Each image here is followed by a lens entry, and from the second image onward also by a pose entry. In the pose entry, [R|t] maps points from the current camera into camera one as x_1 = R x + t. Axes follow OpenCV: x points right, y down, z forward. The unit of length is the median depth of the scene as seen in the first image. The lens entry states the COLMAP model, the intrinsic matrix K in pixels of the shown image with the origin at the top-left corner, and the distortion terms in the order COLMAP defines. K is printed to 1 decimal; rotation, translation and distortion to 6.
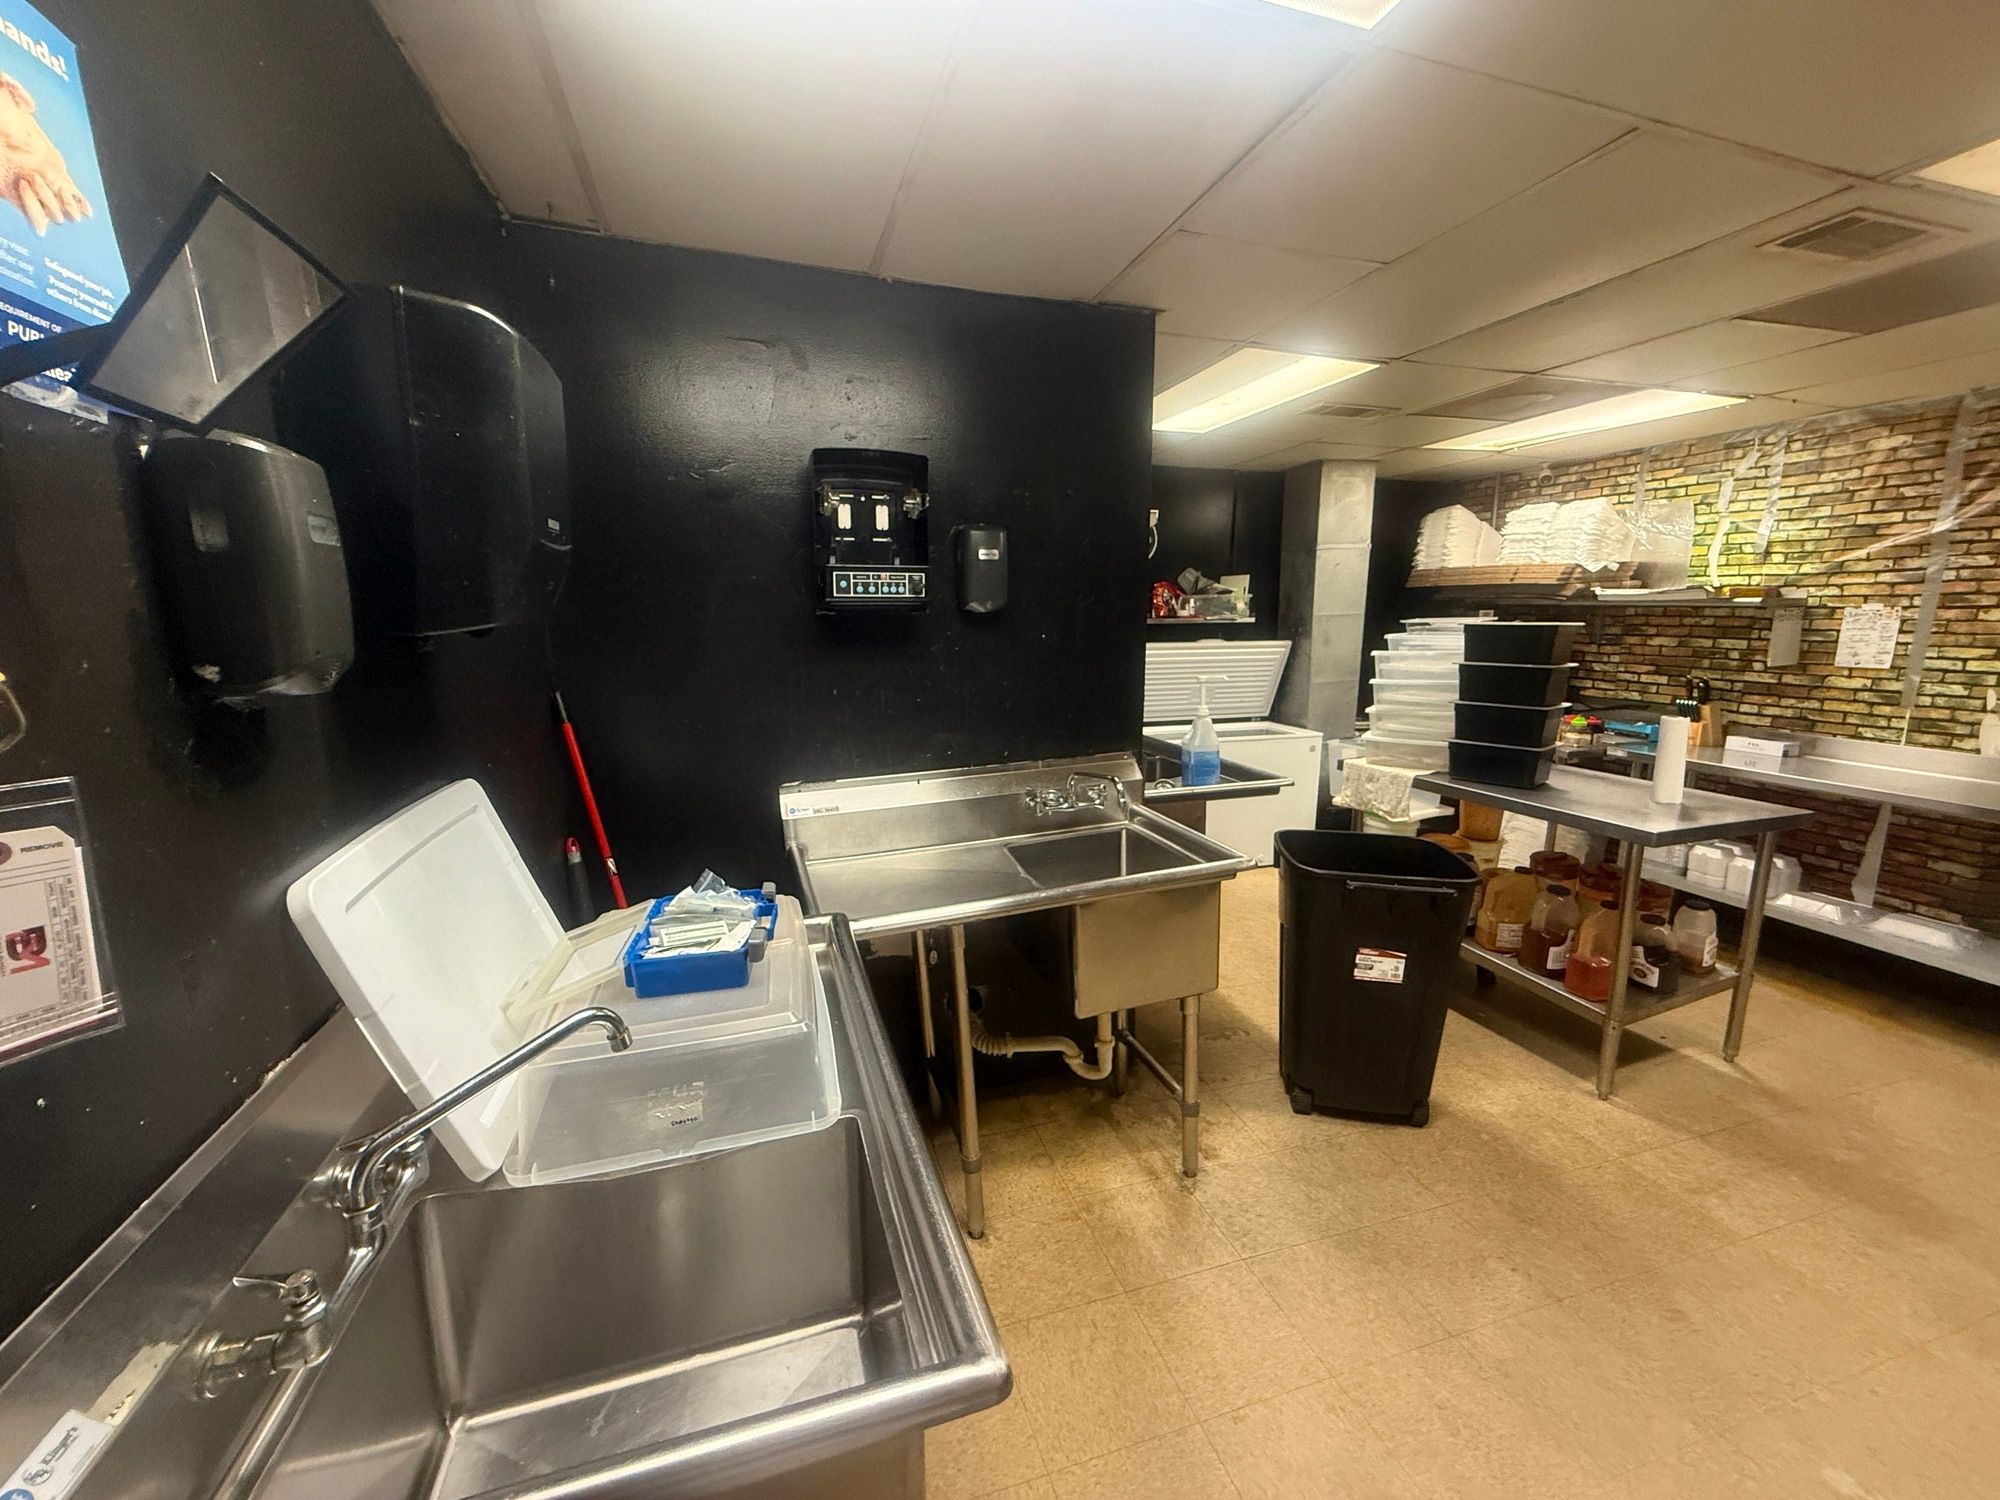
lens RADIAL K [[796.0, 0, 992.8], [0, 796.0, 750.6], [0, 0, 1]] dist [-0.000719, 0.000091]
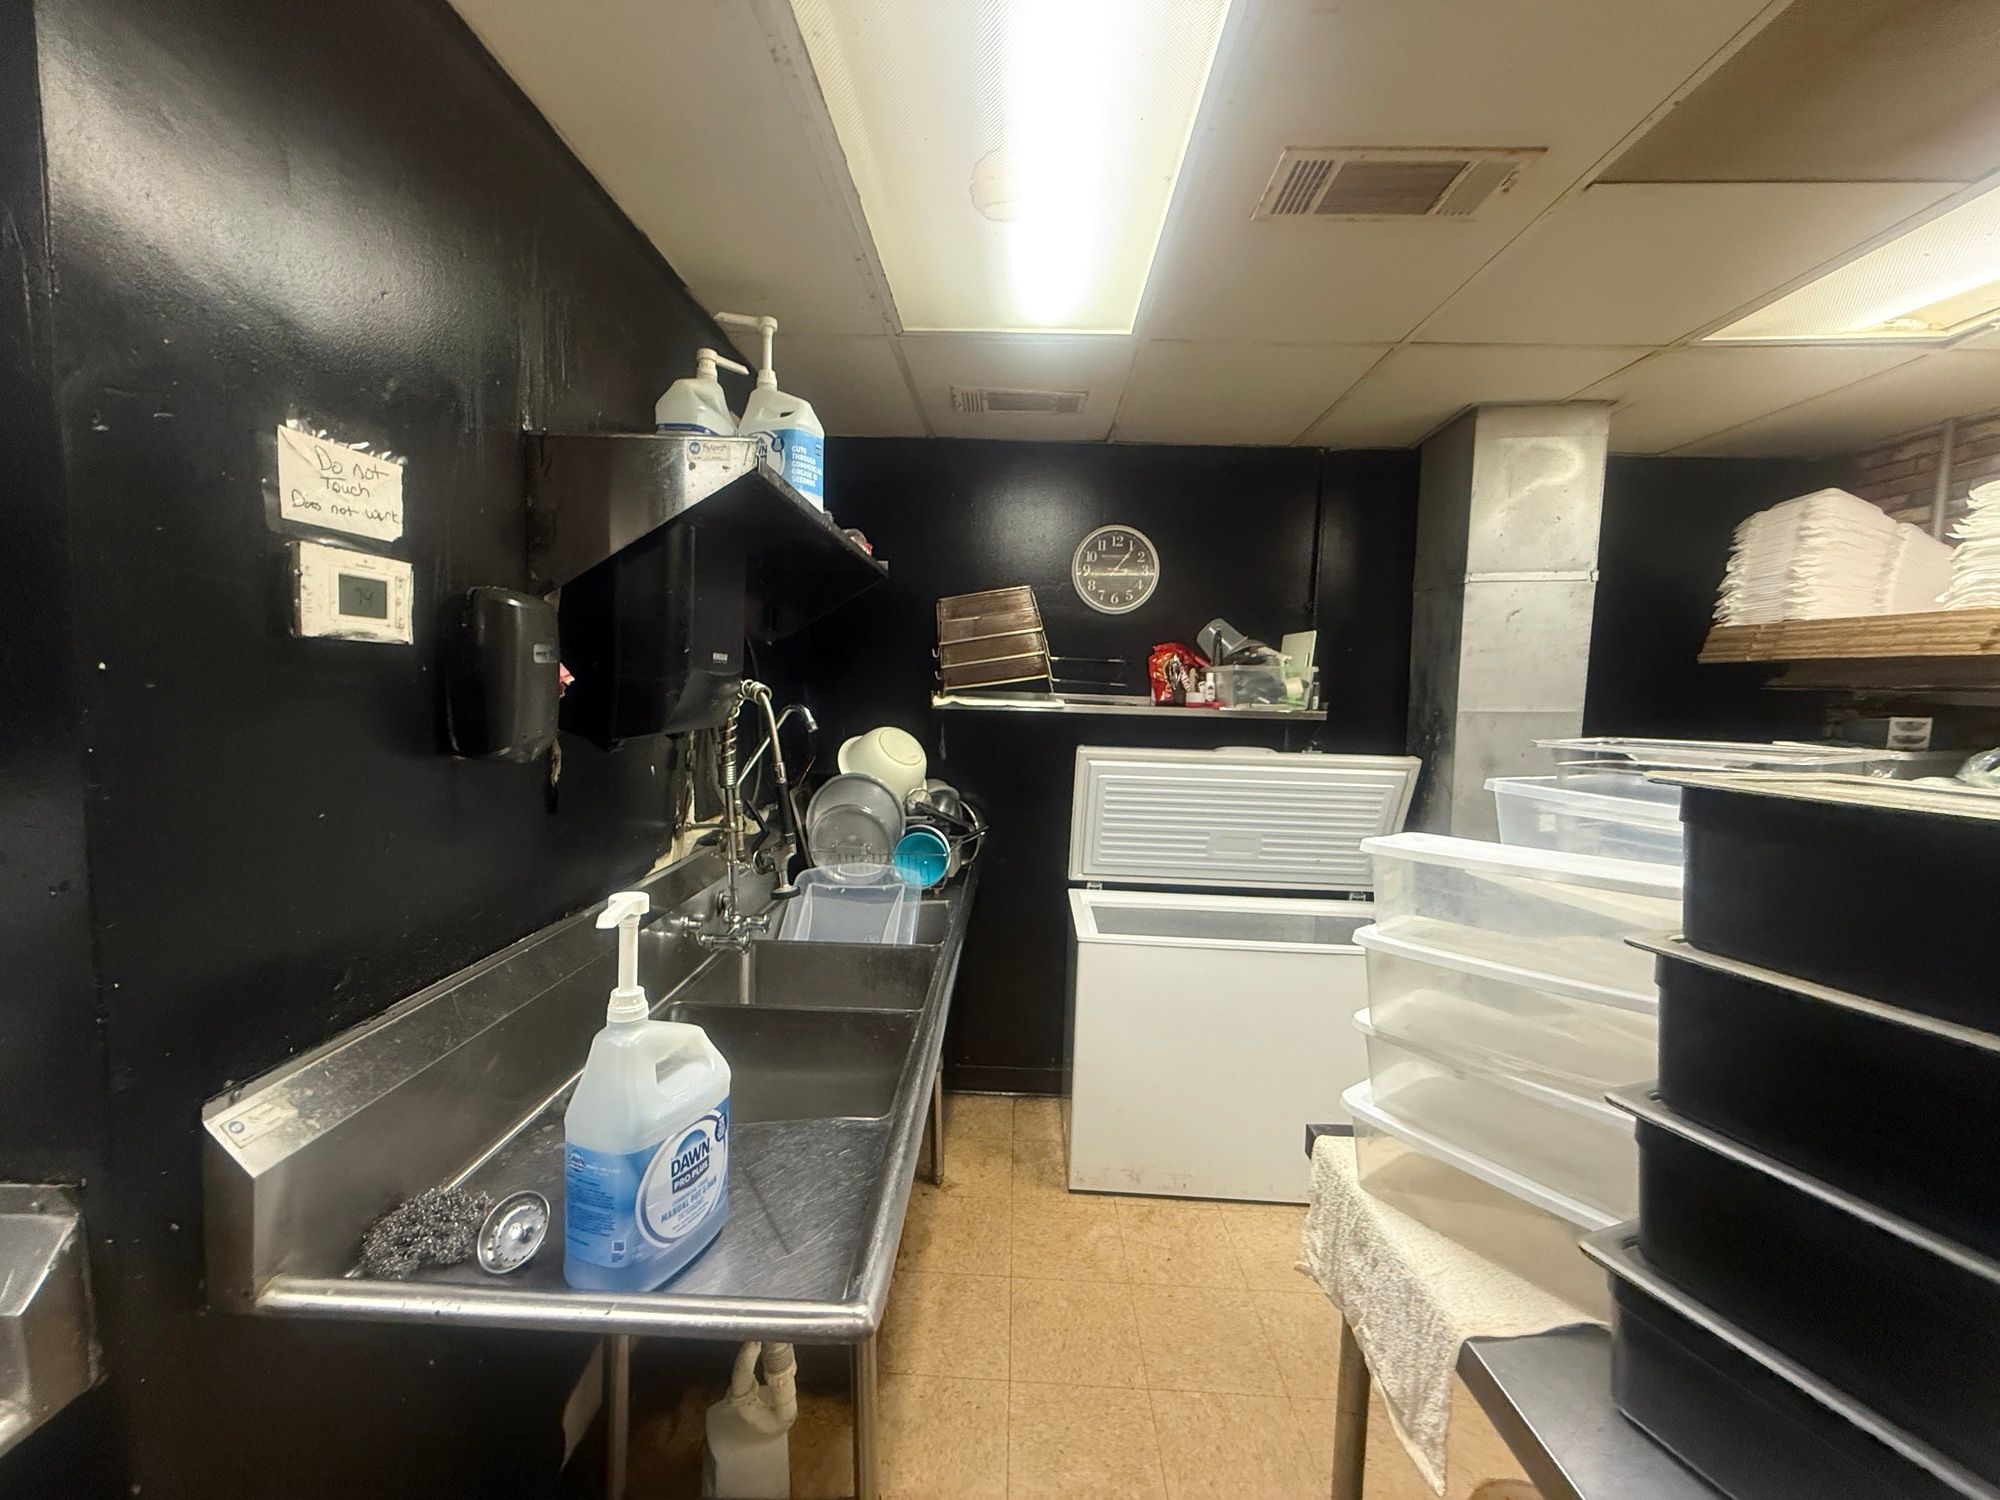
lens RADIAL K [[796.0, 0, 992.8], [0, 796.0, 750.6], [0, 0, 1]] dist [-0.000719, 0.000091]
pose [[0.943548, 0.060815, -0.325606, 0.288056], [-0.089880, 0.993127, -0.074966, -0.080580], [0.318809, 0.100000, 0.942529, 0.430392]]
